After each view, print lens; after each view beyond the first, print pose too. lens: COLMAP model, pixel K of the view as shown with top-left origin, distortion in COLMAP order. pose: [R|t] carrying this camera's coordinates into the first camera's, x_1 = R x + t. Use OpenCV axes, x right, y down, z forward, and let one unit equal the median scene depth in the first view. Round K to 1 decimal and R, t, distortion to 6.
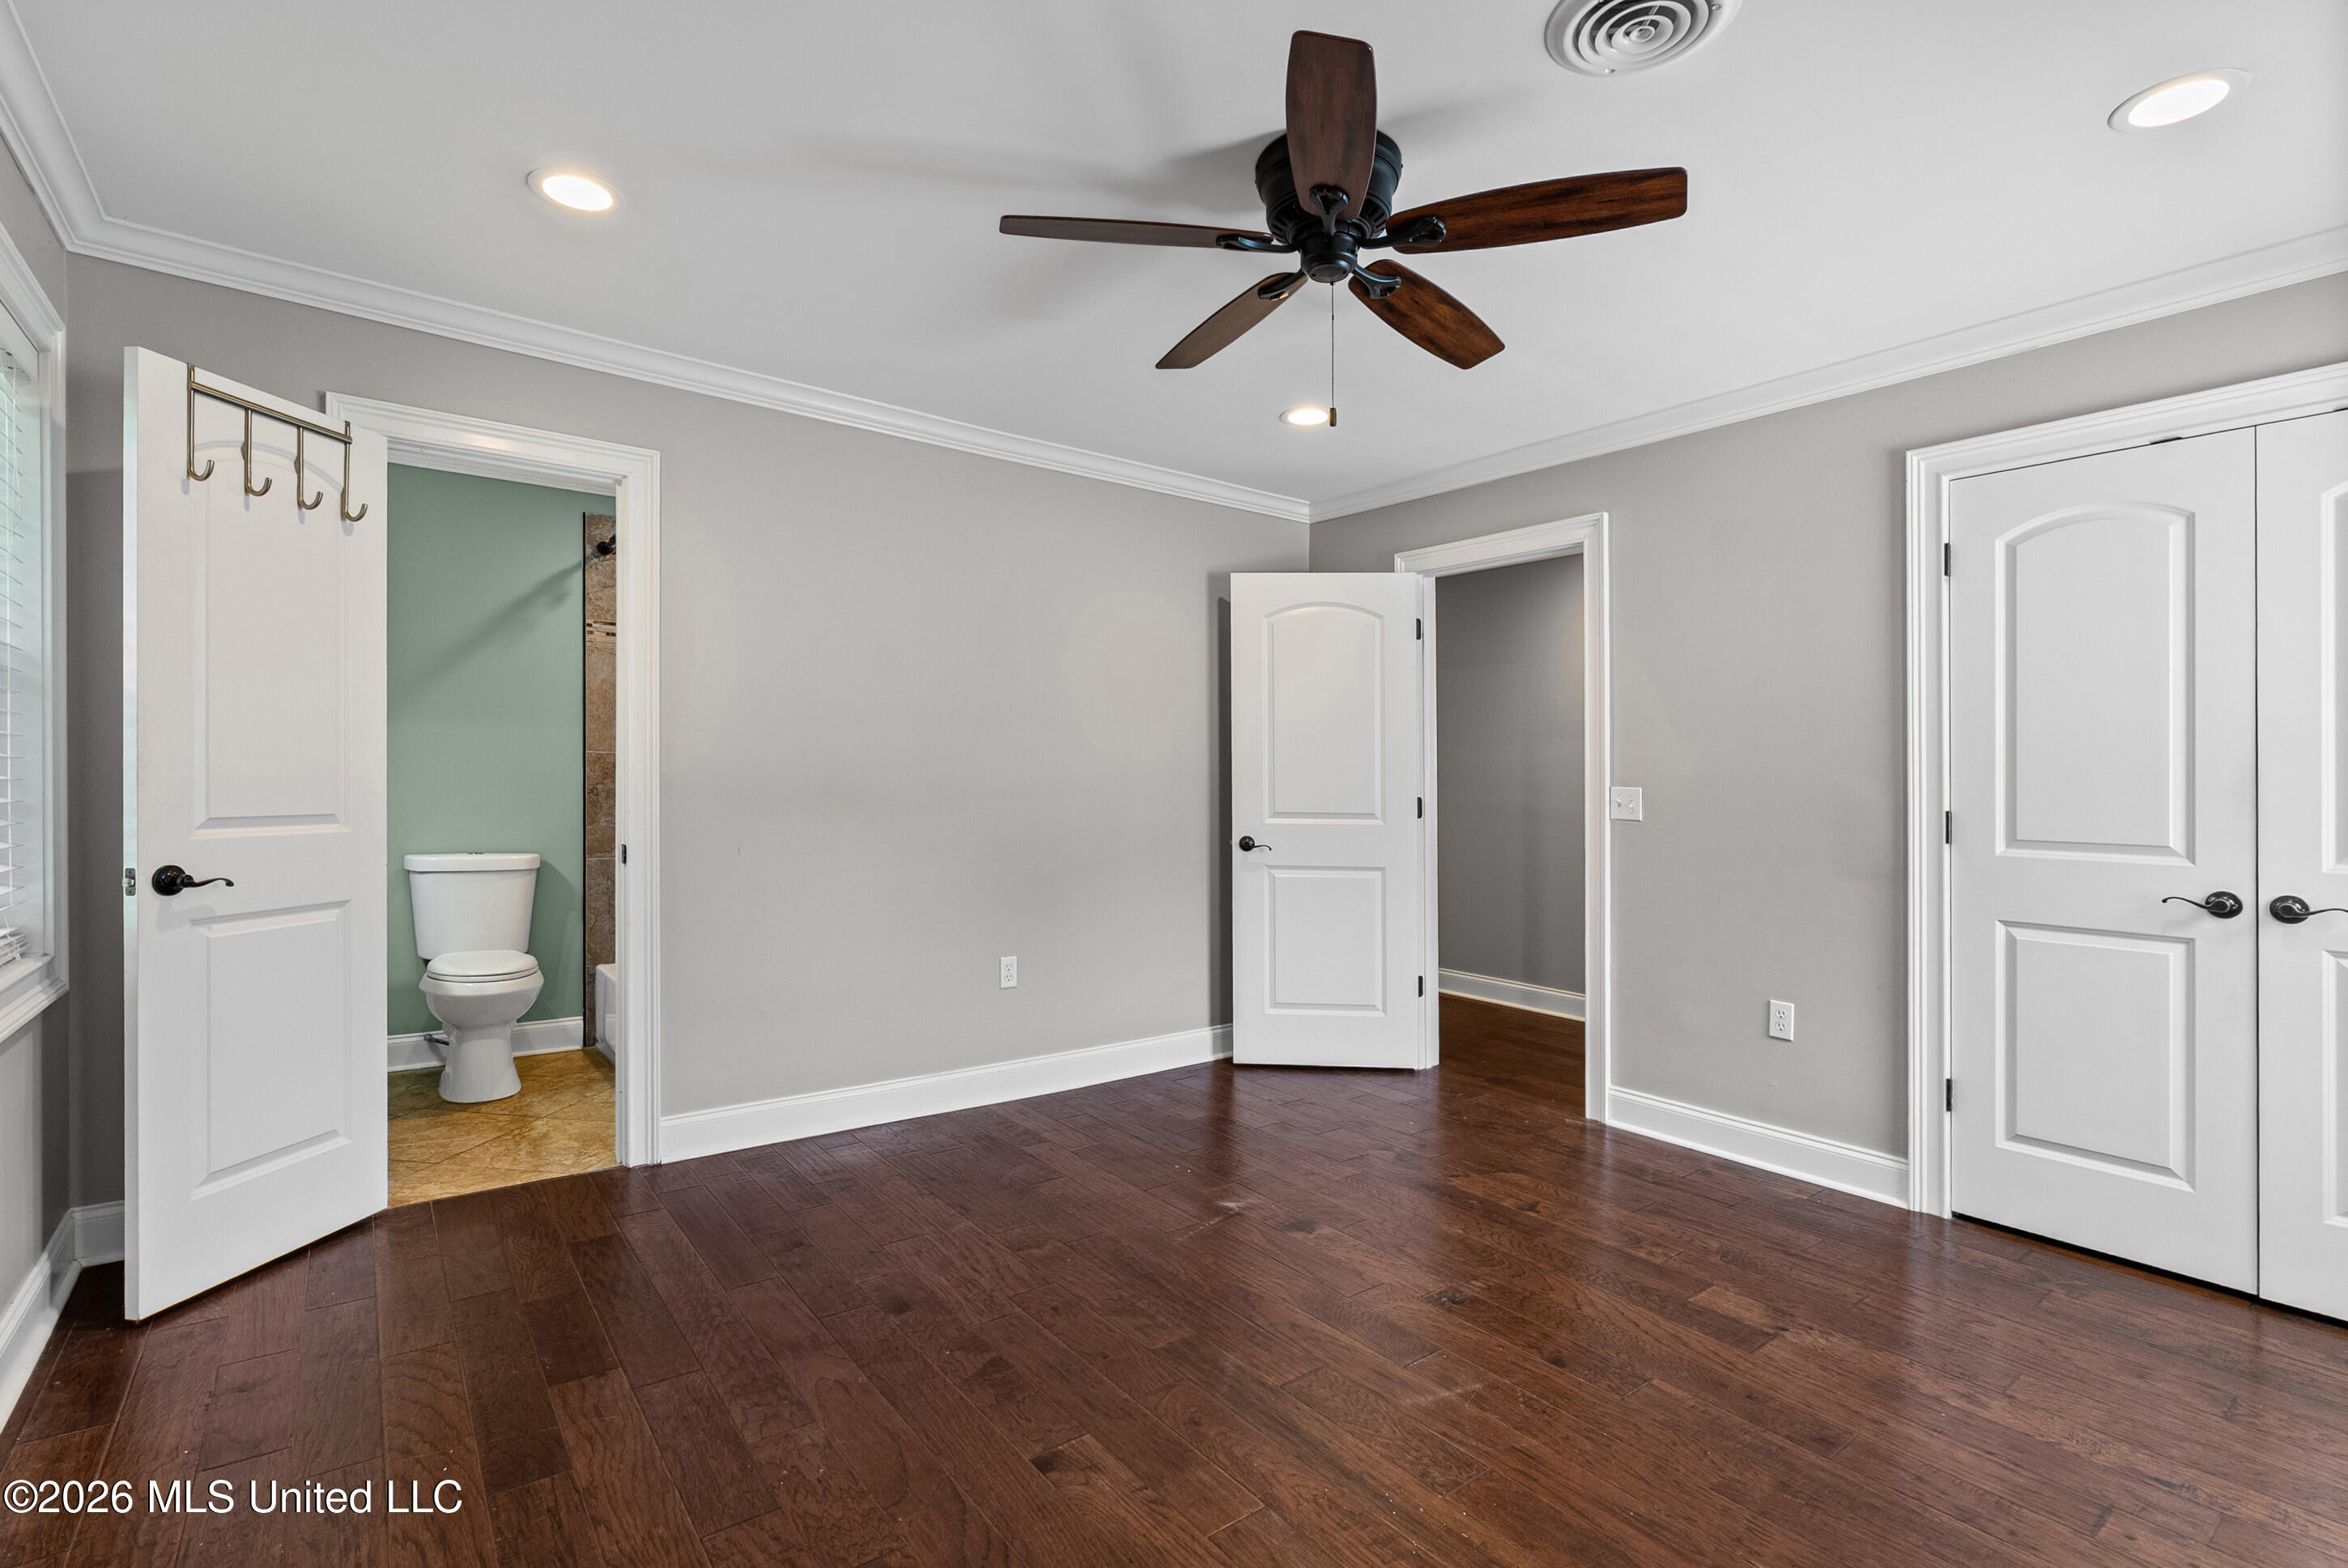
lens RADIAL K [[1075.4, 0, 1174.9], [0, 1075.4, 778.6], [0, 0, 1]] dist [-0.001052, -0.000048]
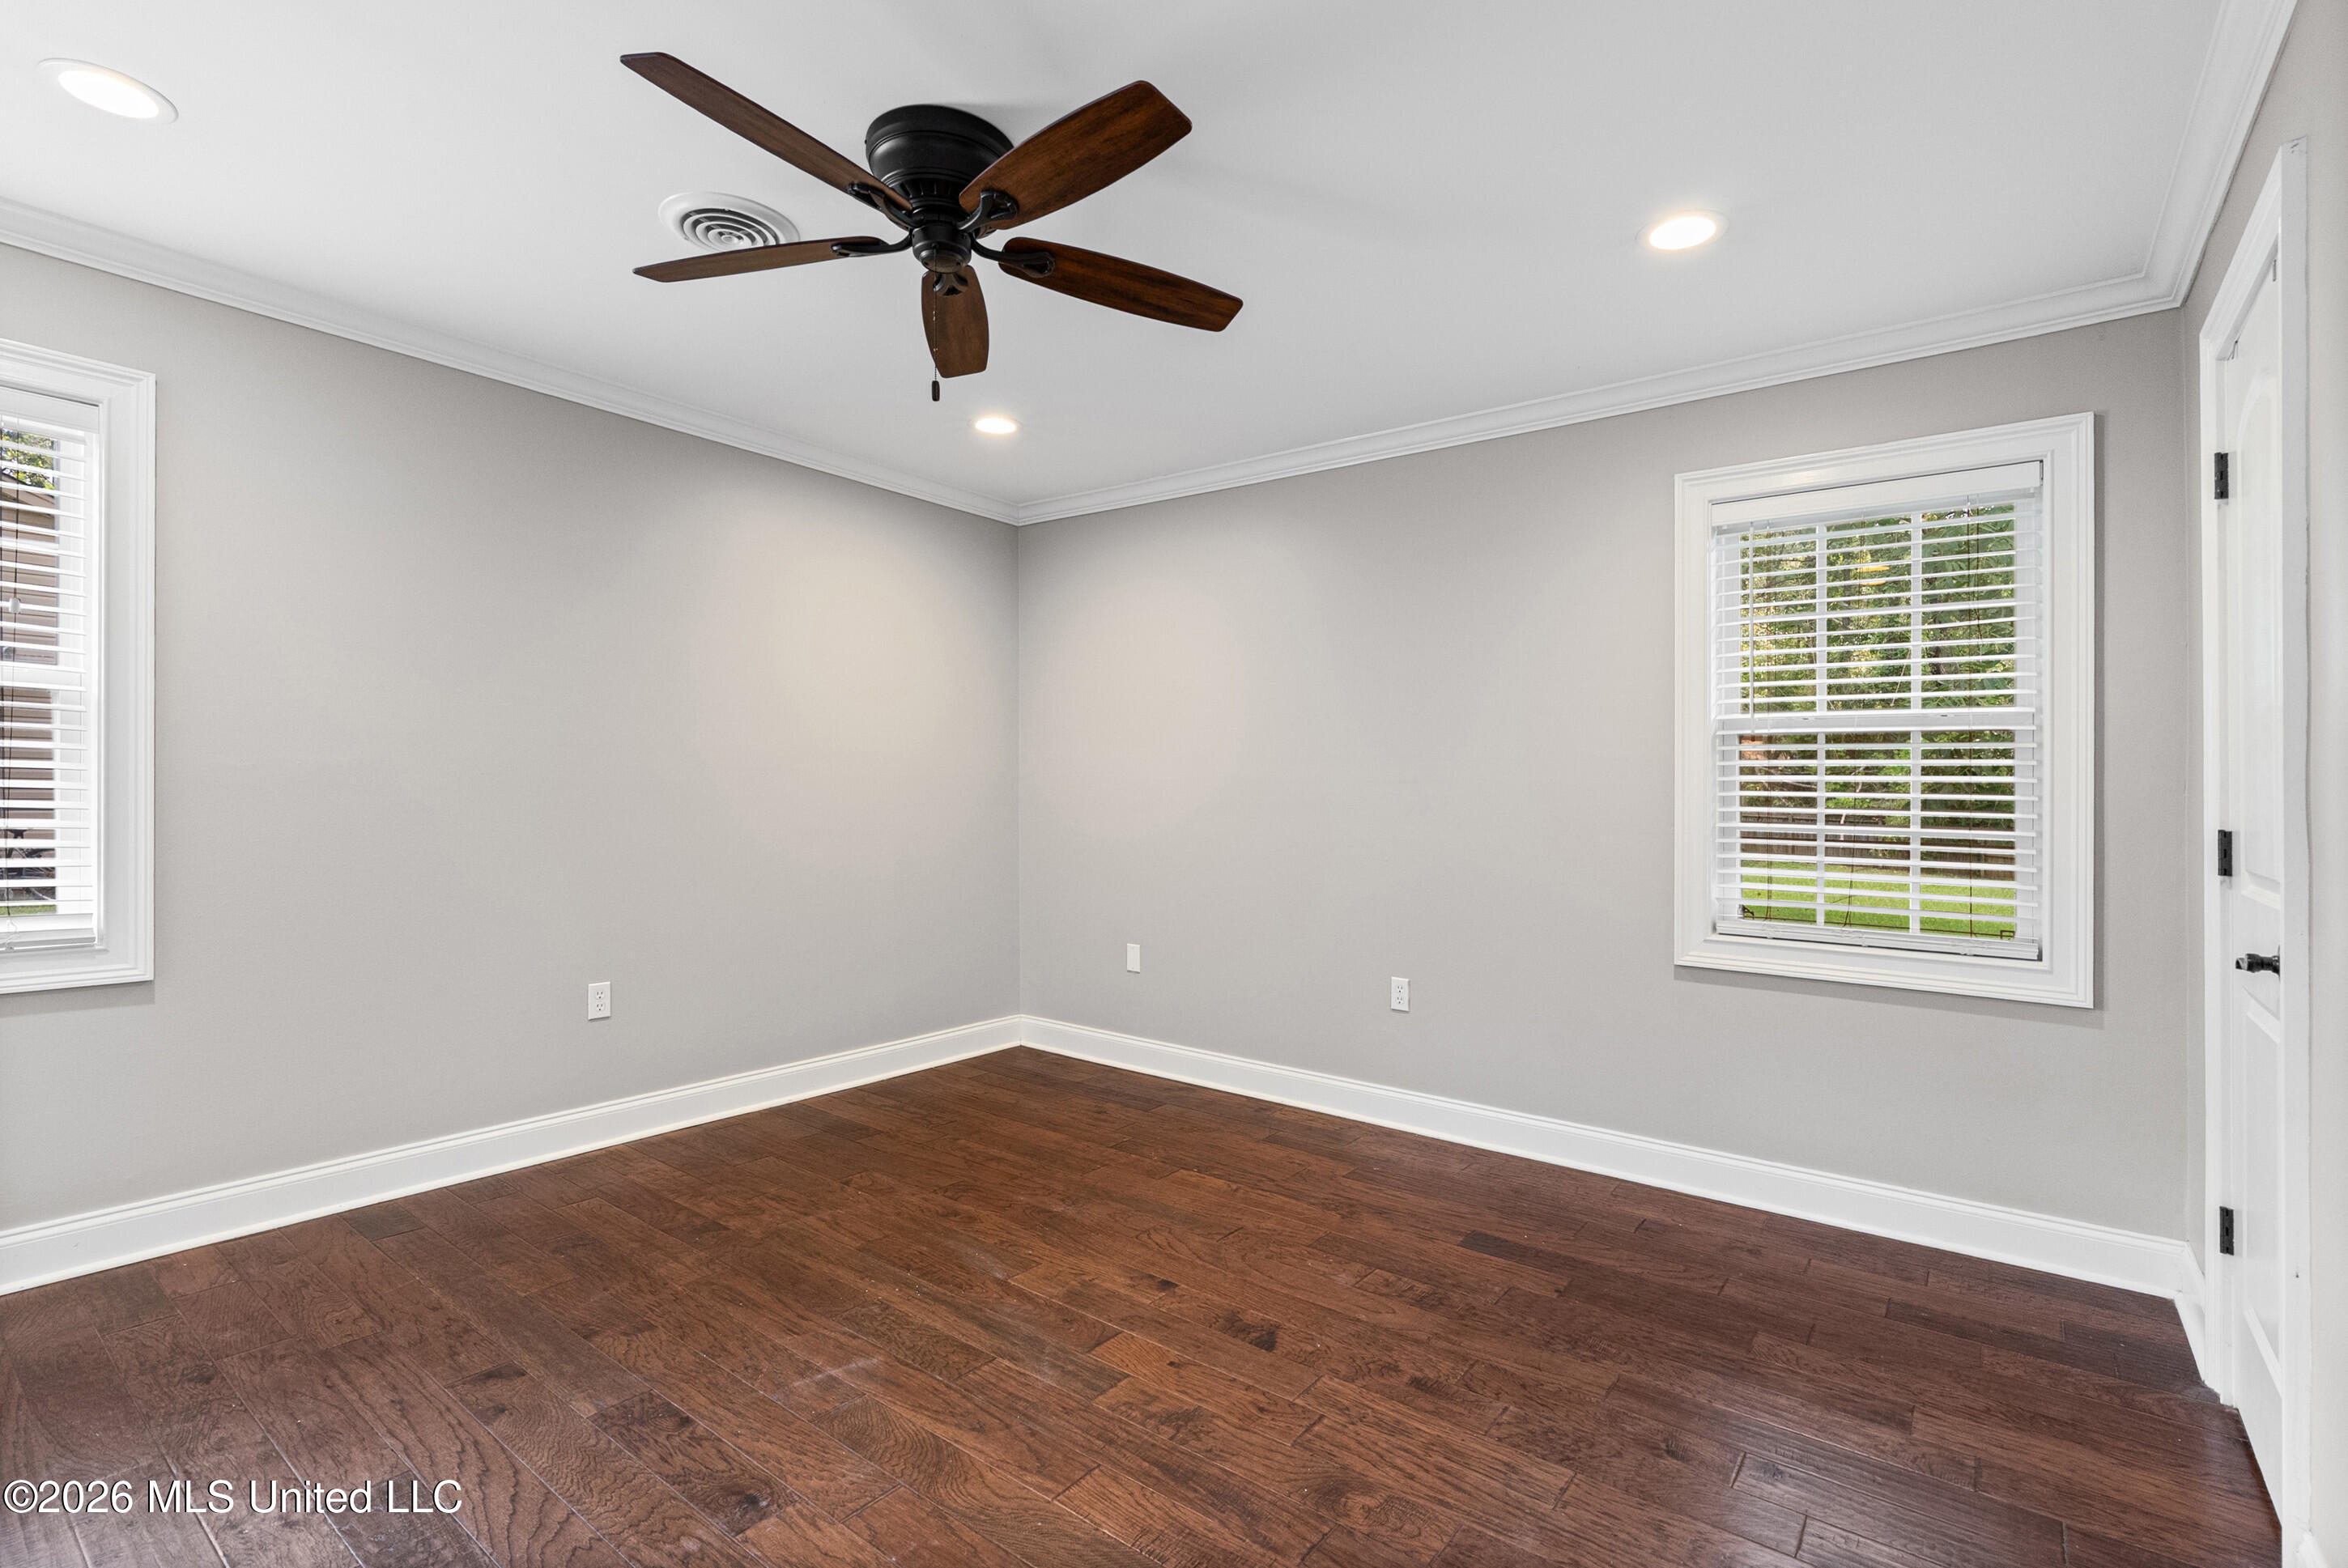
lens RADIAL K [[1075.4, 0, 1176.5], [0, 1075.4, 787.1], [0, 0, 1]] dist [-0.001052, -0.000048]
pose [[-0.964111, -0.032326, -0.263525, 0.215443], [-0.032350, 0.999468, -0.004249, 0.002013], [0.263522, 0.004429, -0.964643, 1.987759]]
